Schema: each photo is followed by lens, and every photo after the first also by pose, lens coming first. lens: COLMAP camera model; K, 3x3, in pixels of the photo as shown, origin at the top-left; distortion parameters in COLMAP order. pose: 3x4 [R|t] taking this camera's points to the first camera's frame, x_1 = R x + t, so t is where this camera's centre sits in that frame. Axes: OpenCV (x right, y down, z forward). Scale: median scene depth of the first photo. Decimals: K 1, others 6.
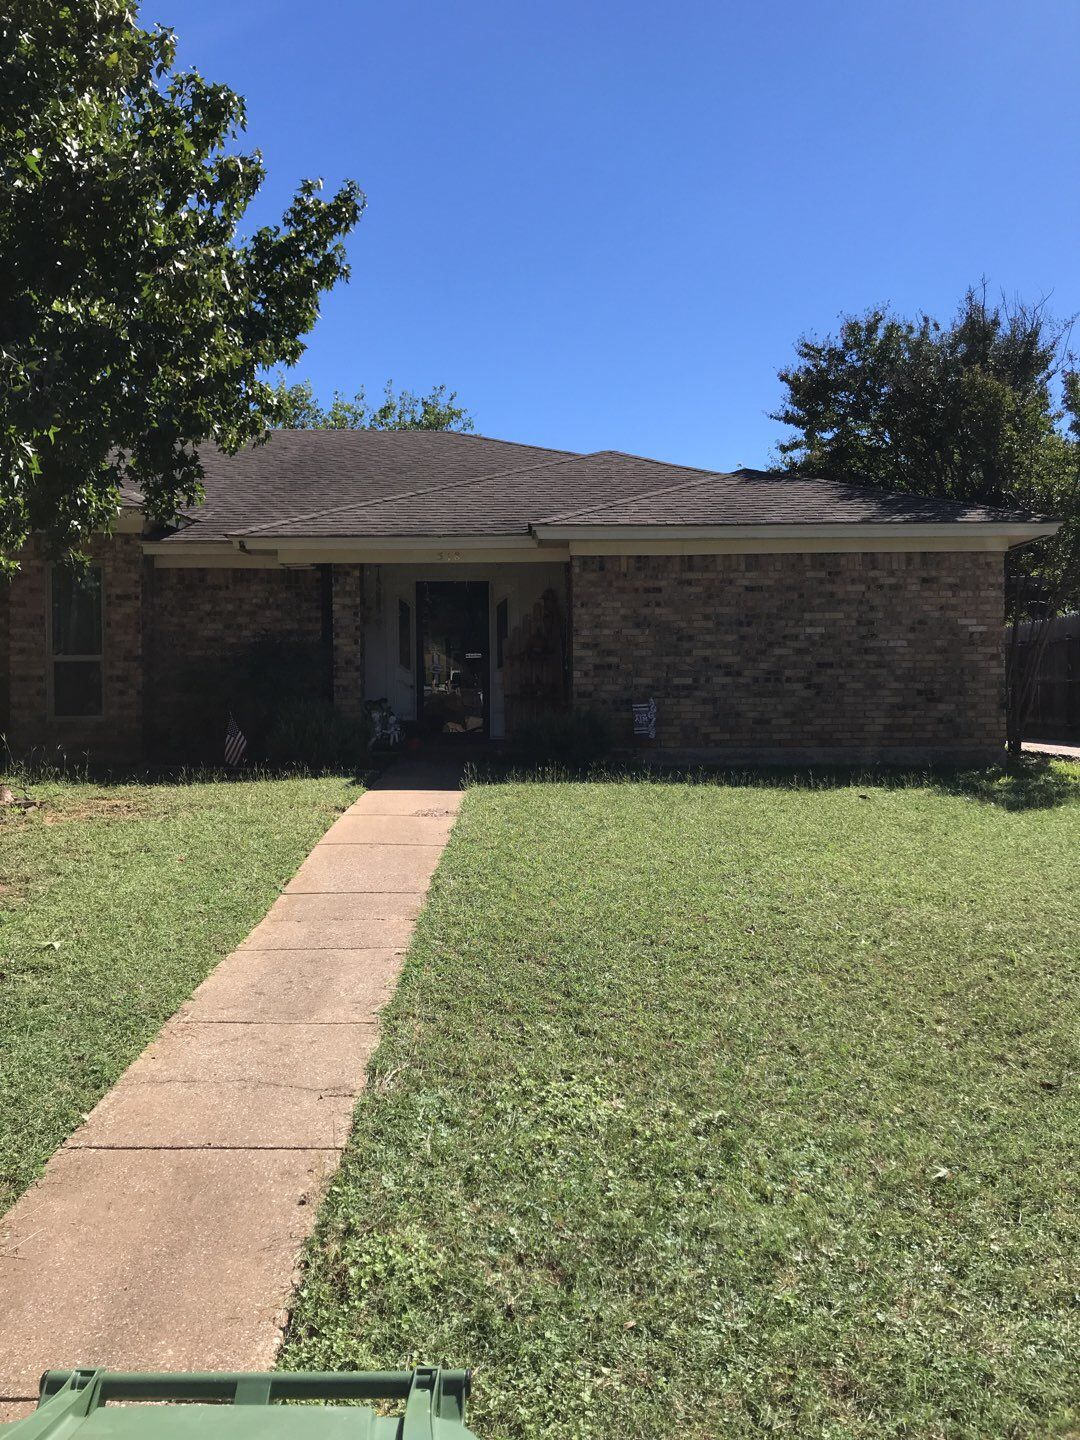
lens RADIAL K [[1213.6, 0, 540.0], [0, 1213.6, 720.0], [0, 0, 1]] dist [0.076961, -0.009920]
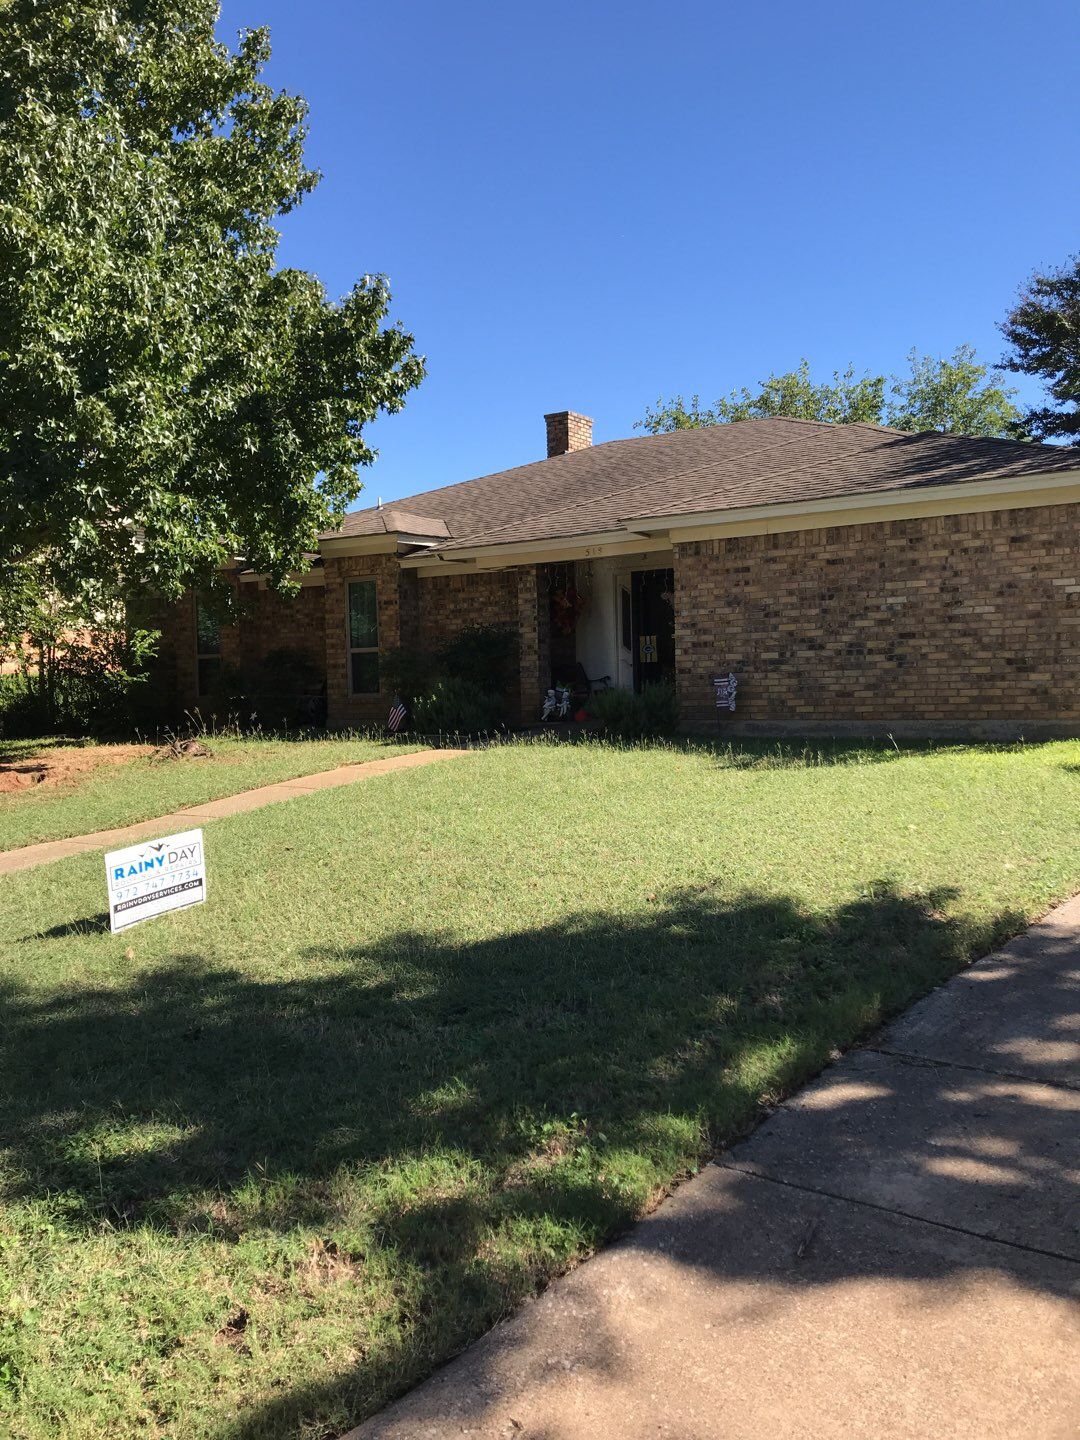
lens RADIAL K [[1213.6, 0, 540.0], [0, 1213.6, 720.0], [0, 0, 1]] dist [0.076961, -0.009920]
pose [[0.820008, 0.005400, -0.572327, 0.551407], [-0.001563, 0.999973, 0.007196, 0.015587], [0.572350, -0.005006, 0.819994, 0.035759]]
